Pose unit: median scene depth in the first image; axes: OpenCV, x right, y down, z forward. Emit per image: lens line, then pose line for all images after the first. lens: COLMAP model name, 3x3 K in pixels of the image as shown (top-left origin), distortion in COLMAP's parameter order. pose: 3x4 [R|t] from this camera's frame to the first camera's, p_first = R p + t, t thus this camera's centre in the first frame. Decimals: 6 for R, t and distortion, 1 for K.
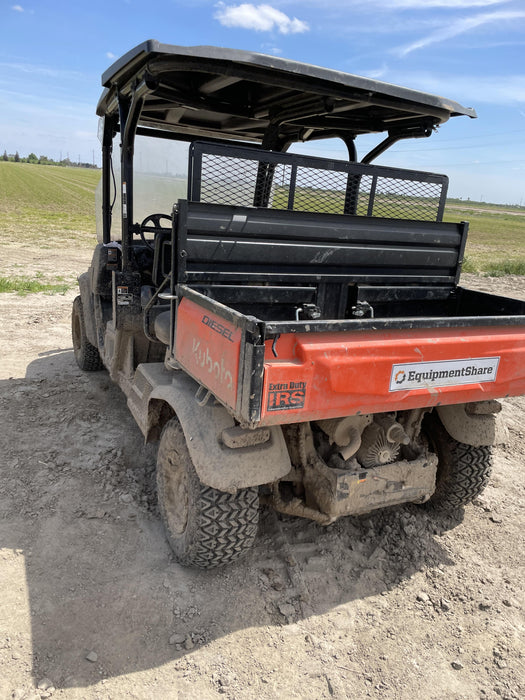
lens RADIAL K [[541.5, 0, 273.5], [0, 541.5, 353.9], [0, 0, 1]] dist [0.021260, -0.002471]
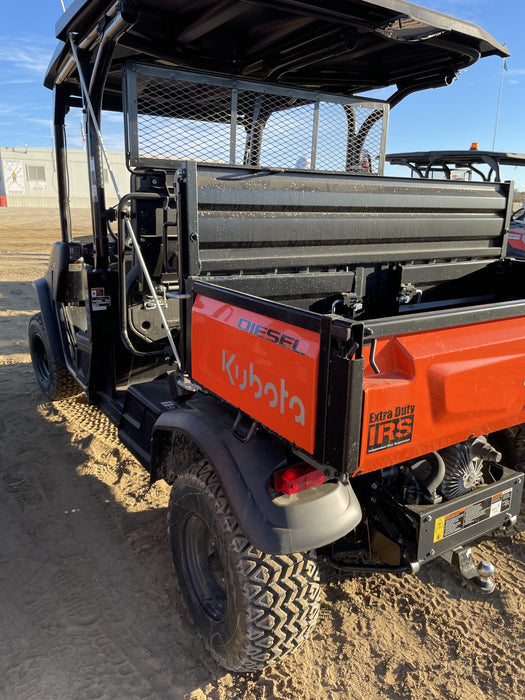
lens RADIAL K [[531.3, 0, 260.7], [0, 531.3, 342.2], [0, 0, 1]] dist [0.020640, -0.005873]
pose [[0.994603, -0.080020, 0.066037, -0.115680], [0.080141, 0.996783, 0.000818, -0.028943], [-0.065890, 0.004479, 0.997817, 0.226056]]
